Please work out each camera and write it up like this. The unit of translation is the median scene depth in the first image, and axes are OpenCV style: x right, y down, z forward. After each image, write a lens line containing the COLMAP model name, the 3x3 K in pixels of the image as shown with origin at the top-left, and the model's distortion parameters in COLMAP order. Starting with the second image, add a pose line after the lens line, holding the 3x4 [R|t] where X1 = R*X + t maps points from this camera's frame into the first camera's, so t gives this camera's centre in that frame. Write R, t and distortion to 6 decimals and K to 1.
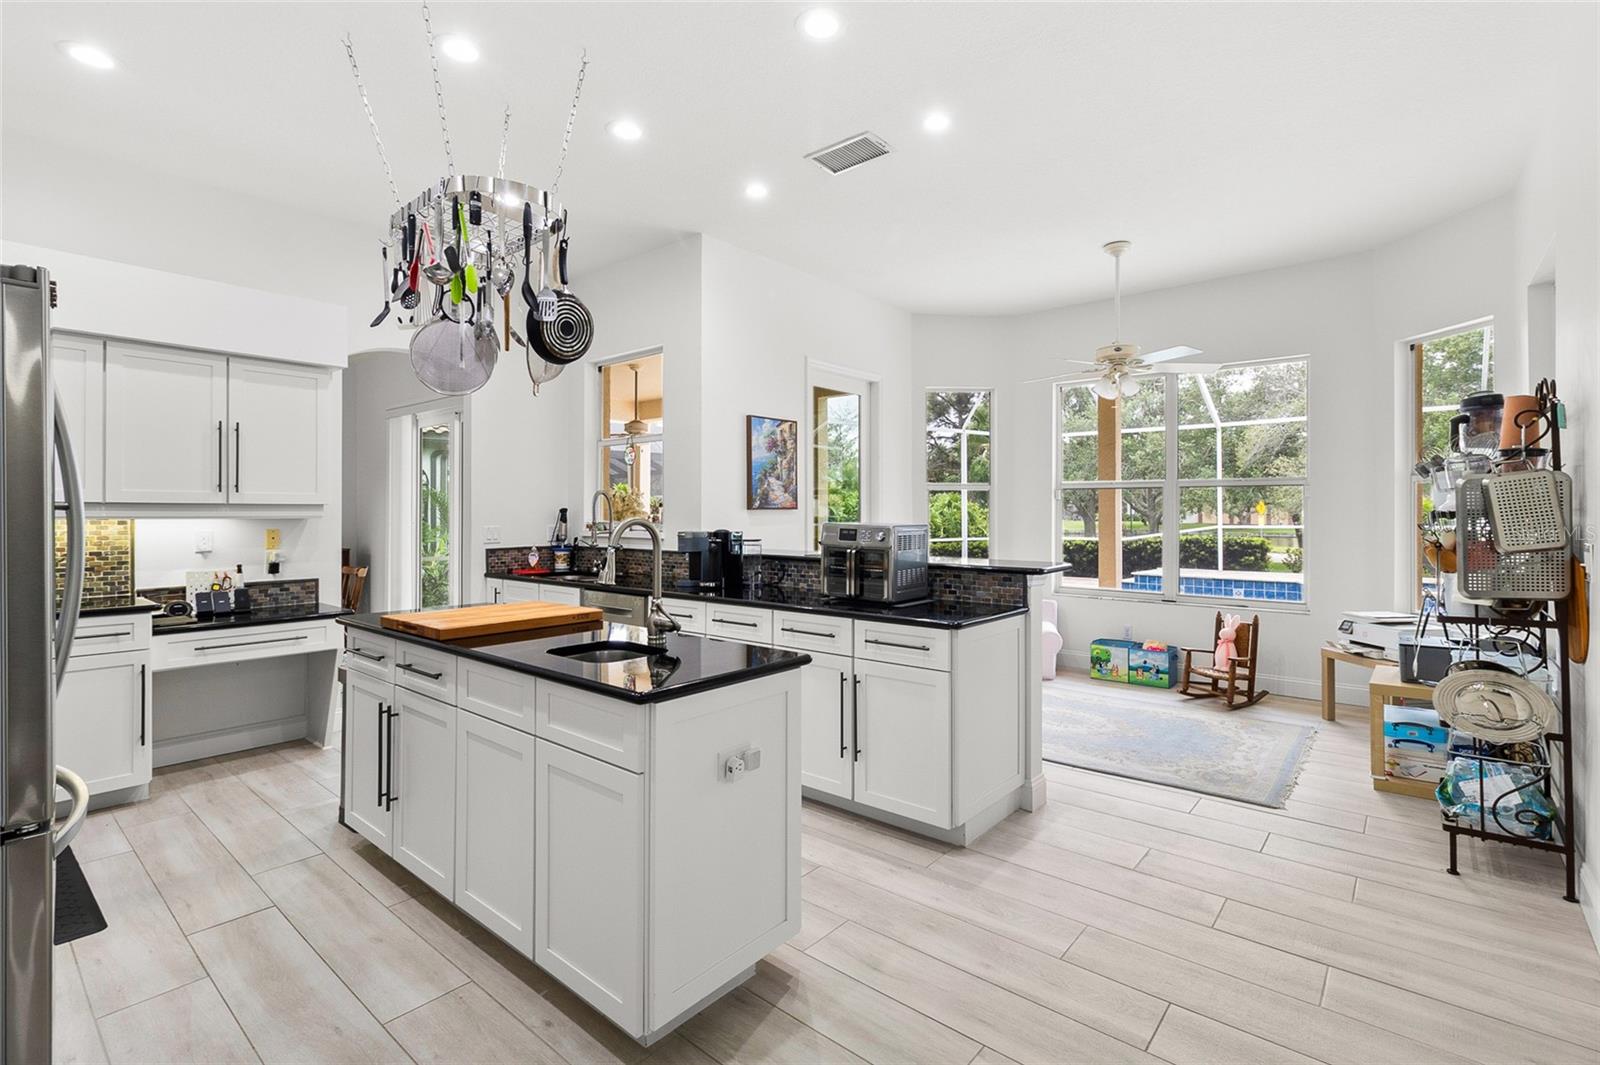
lens RADIAL K [[733.7, 0, 807.0], [0, 733.7, 507.1], [0, 0, 1]] dist [0.001051, -0.002062]
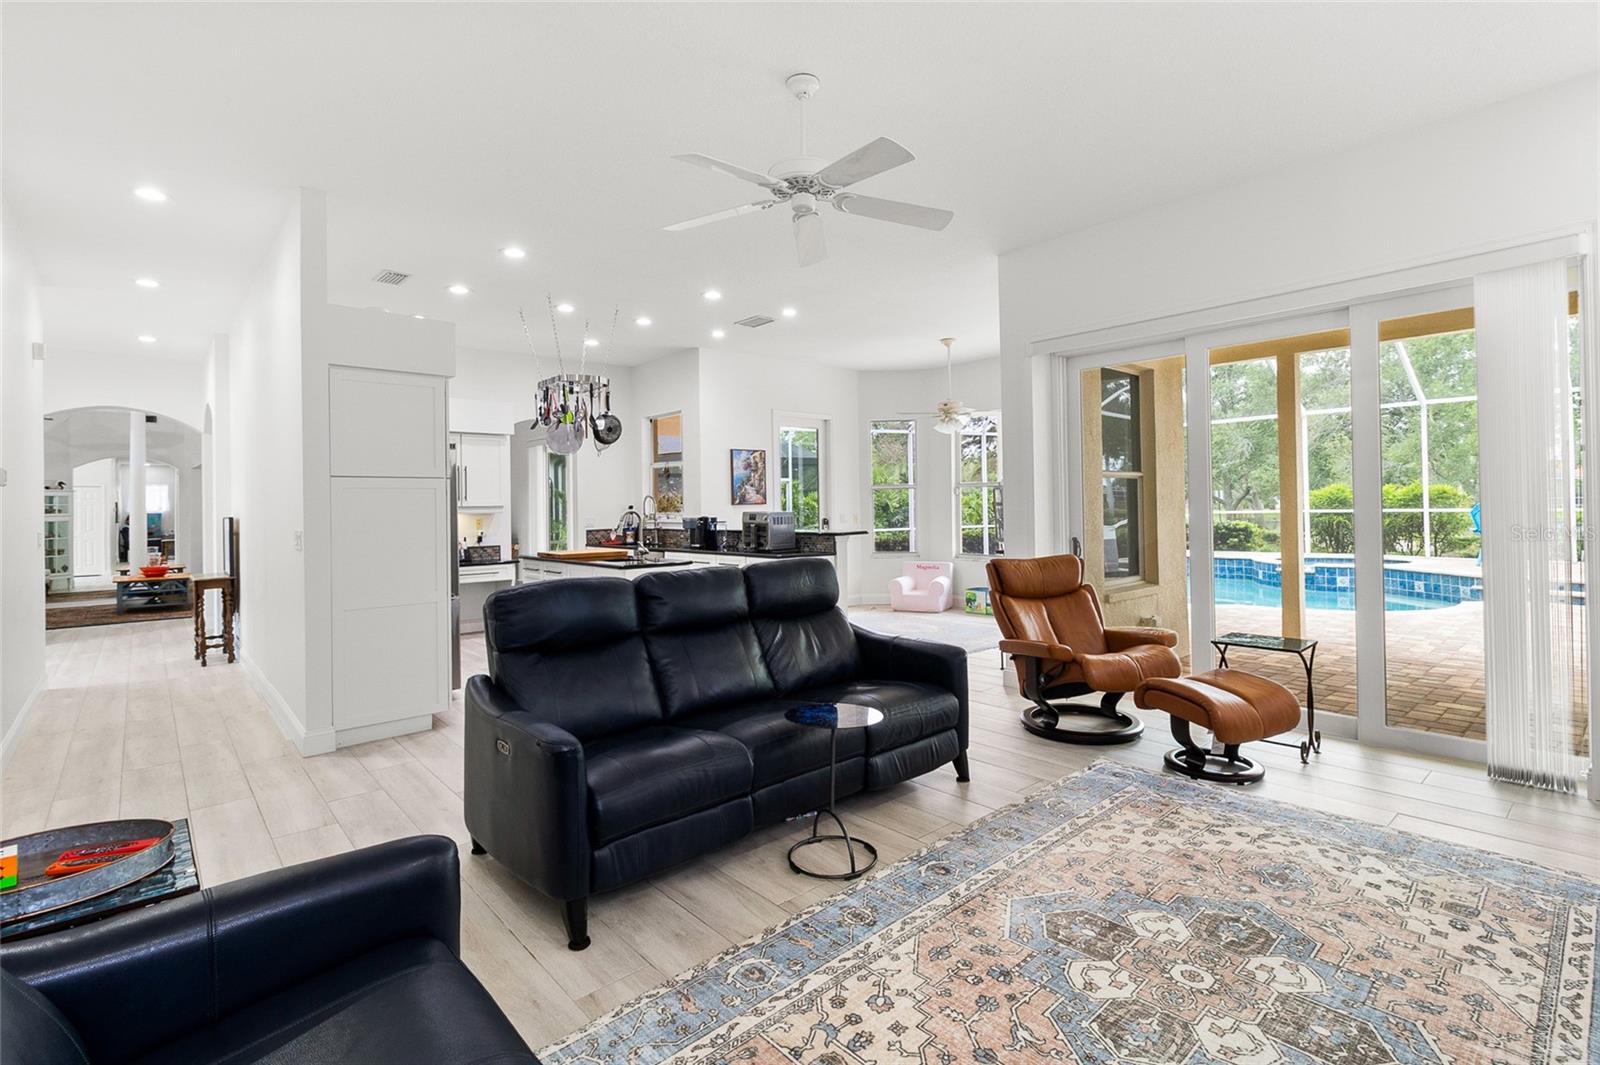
lens RADIAL K [[733.7, 0, 806.7], [0, 733.7, 501.4], [0, 0, 1]] dist [0.001051, -0.002062]
pose [[0.989661, -0.015003, -0.142640, 0.331000], [0.015484, 0.999878, 0.002262, -0.005862], [0.142588, -0.004447, 0.989772, -0.650581]]
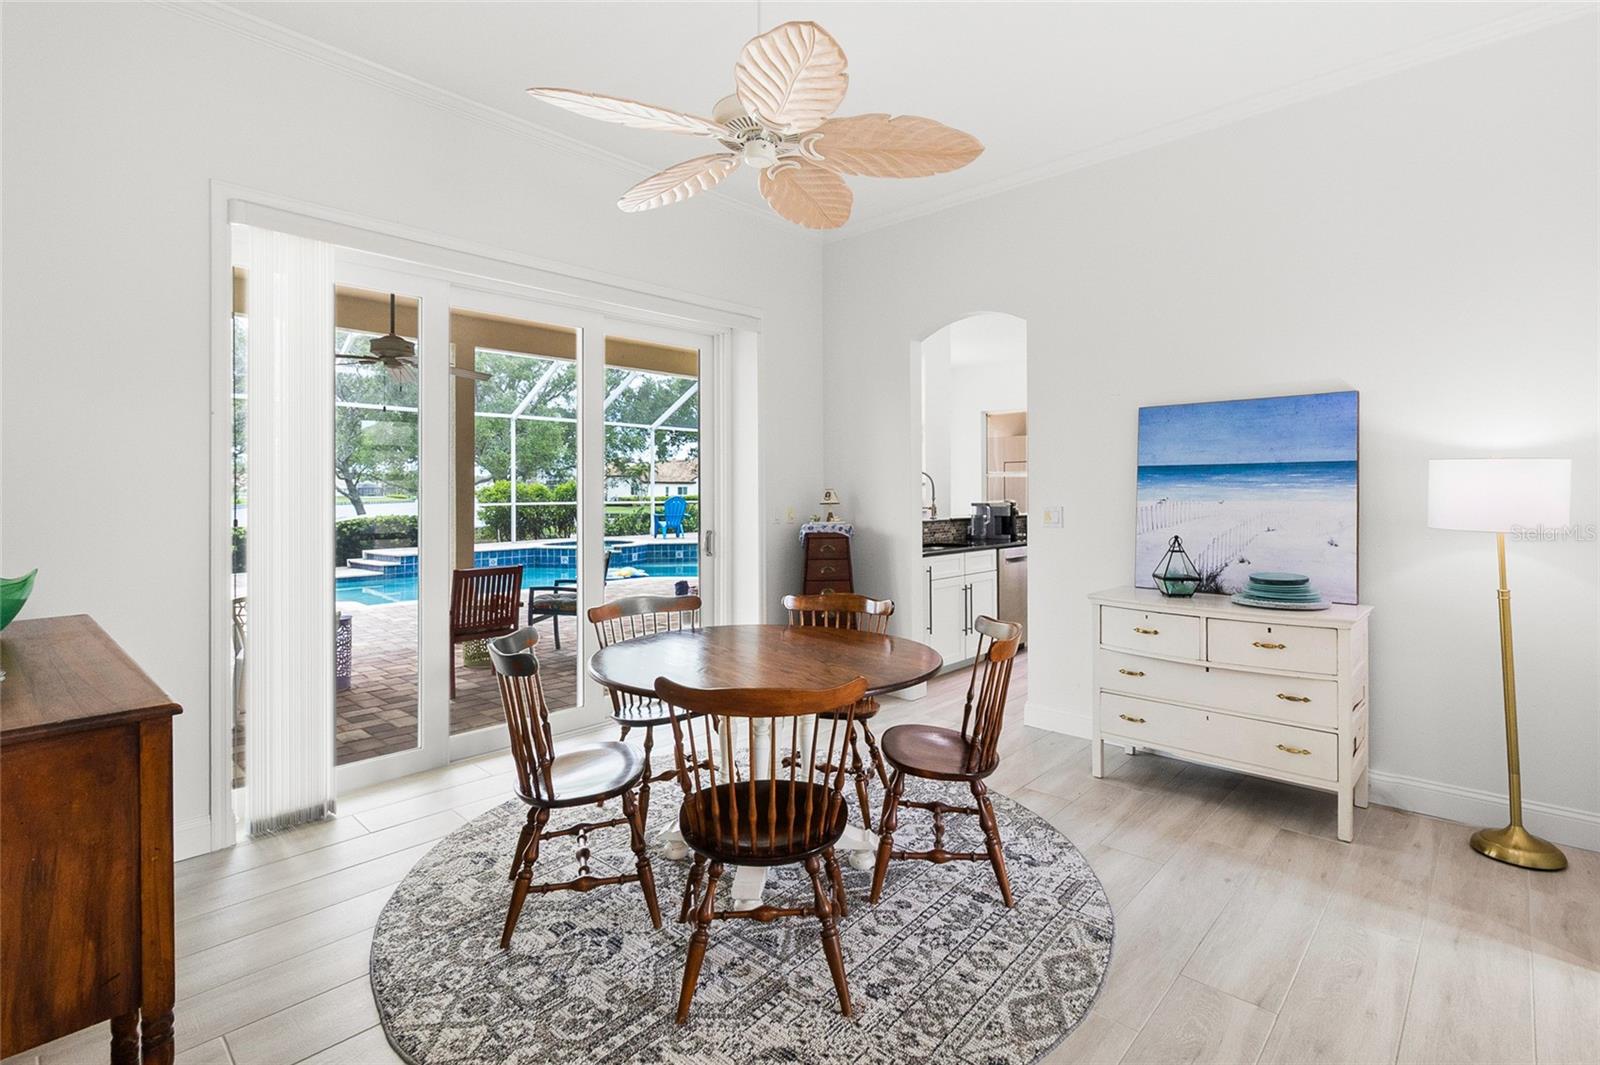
lens RADIAL K [[733.7, 0, 818.6], [0, 733.7, 508.7], [0, 0, 1]] dist [0.001051, -0.002062]
pose [[0.040444, -0.020826, 0.998965, -1.429934], [-0.004492, 0.999769, 0.021024, 0.014023], [-0.999172, -0.005337, 0.040341, 1.113718]]
